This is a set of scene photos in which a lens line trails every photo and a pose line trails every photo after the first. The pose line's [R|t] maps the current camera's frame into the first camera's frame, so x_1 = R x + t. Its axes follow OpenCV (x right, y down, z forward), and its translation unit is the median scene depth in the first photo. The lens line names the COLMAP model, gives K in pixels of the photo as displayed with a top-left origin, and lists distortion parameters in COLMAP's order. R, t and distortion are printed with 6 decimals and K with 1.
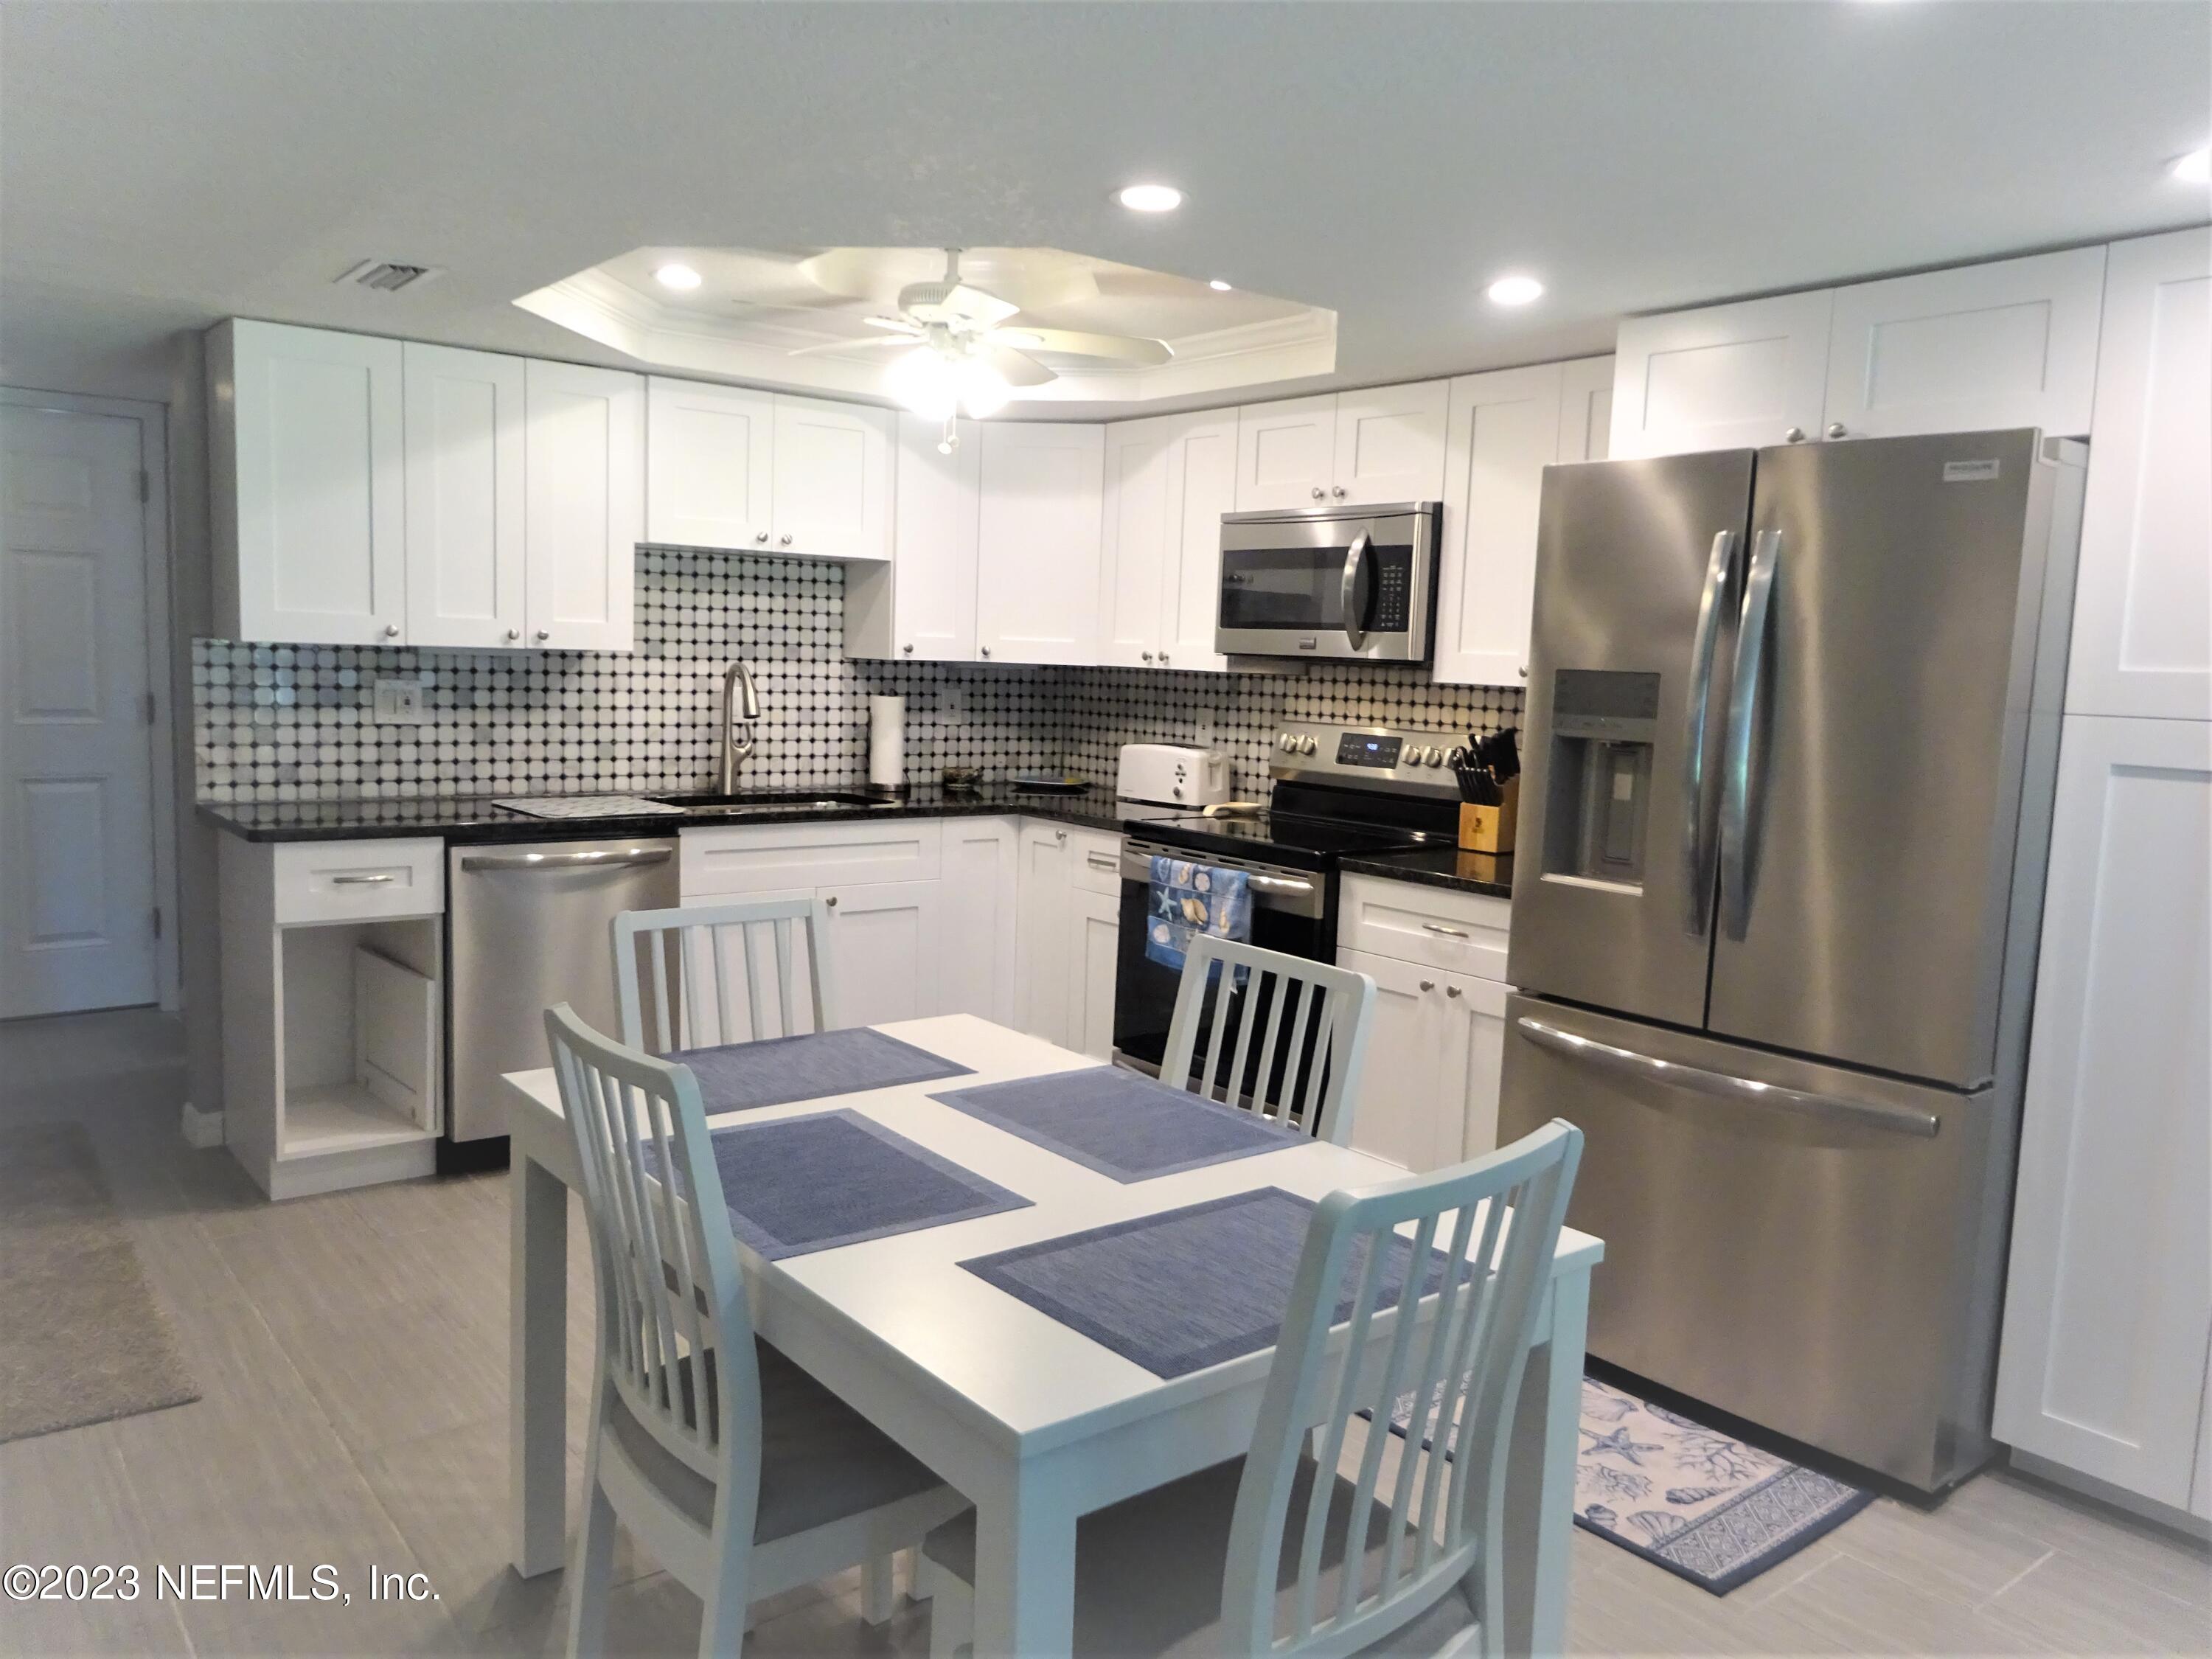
lens RADIAL K [[1627.8, 0, 1110.5], [0, 1627.8, 830.5], [0, 0, 1]] dist [0.000931, -0.006300]
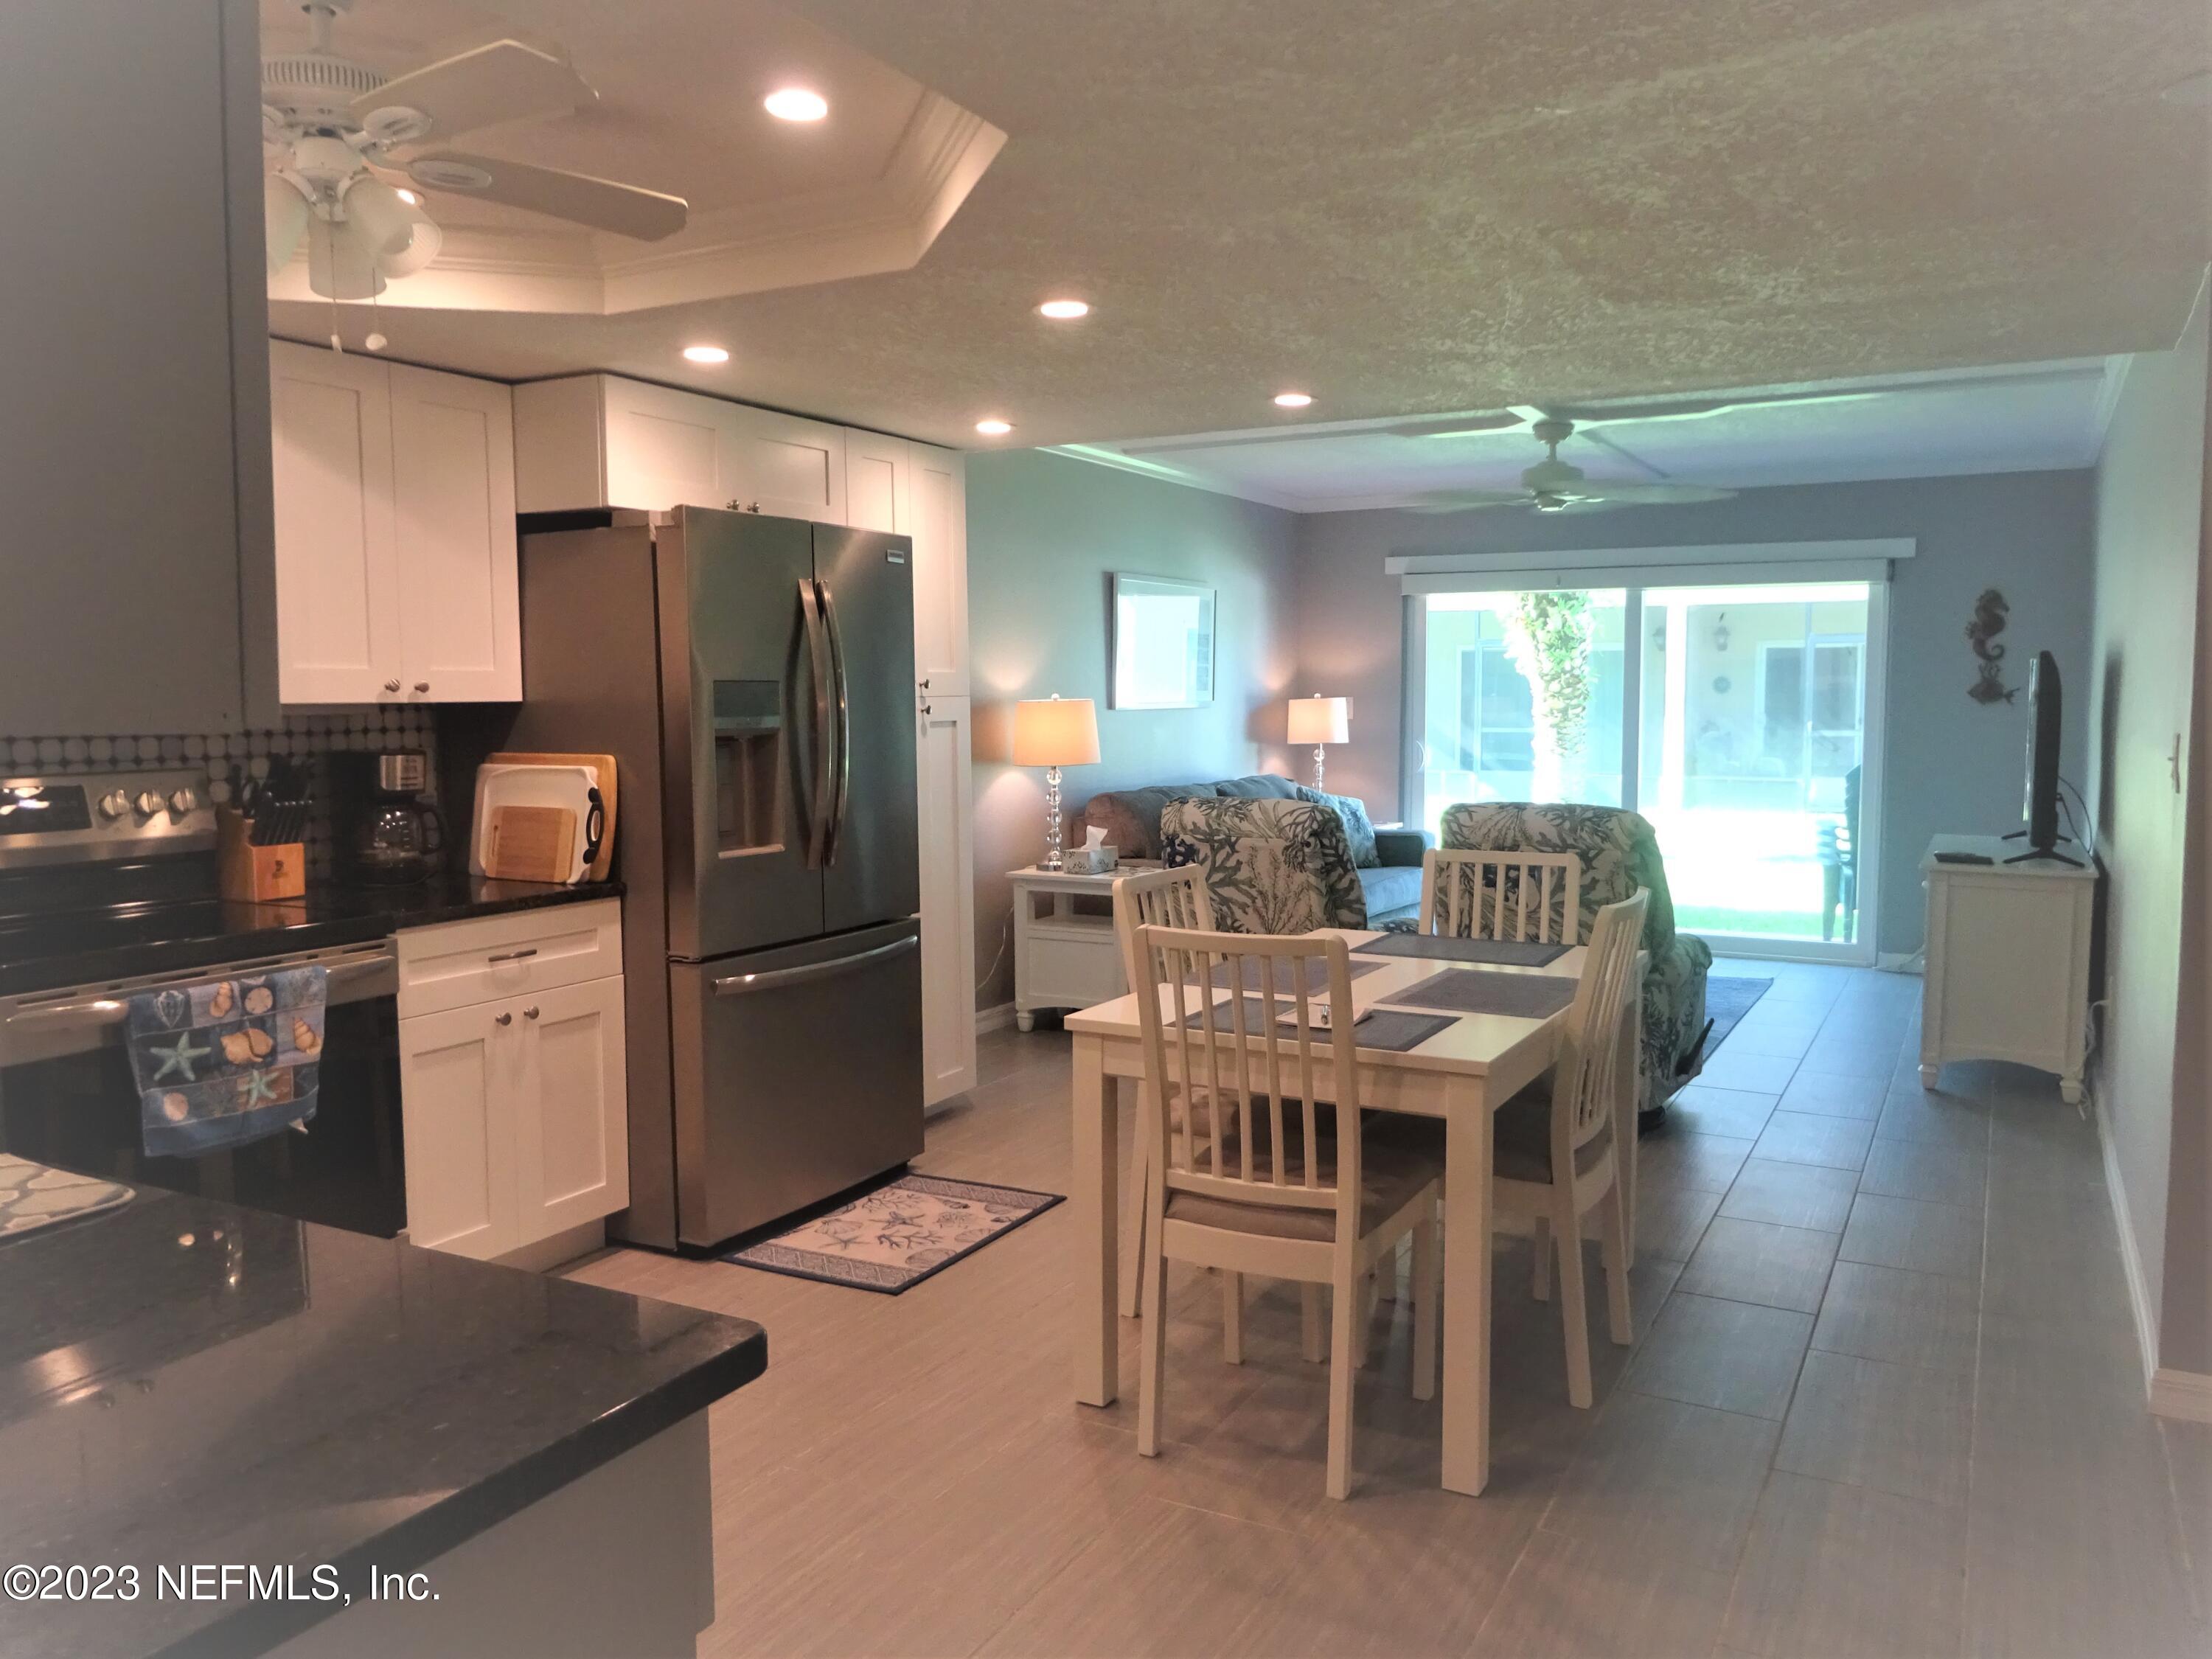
lens RADIAL K [[1627.8, 0, 1109.5], [0, 1627.8, 826.1], [0, 0, 1]] dist [0.000931, -0.006300]
pose [[-0.384241, -0.108418, 0.916845, -0.801580], [0.096199, 0.982973, 0.156554, -0.130220], [-0.918207, 0.148354, -0.367269, 1.016434]]
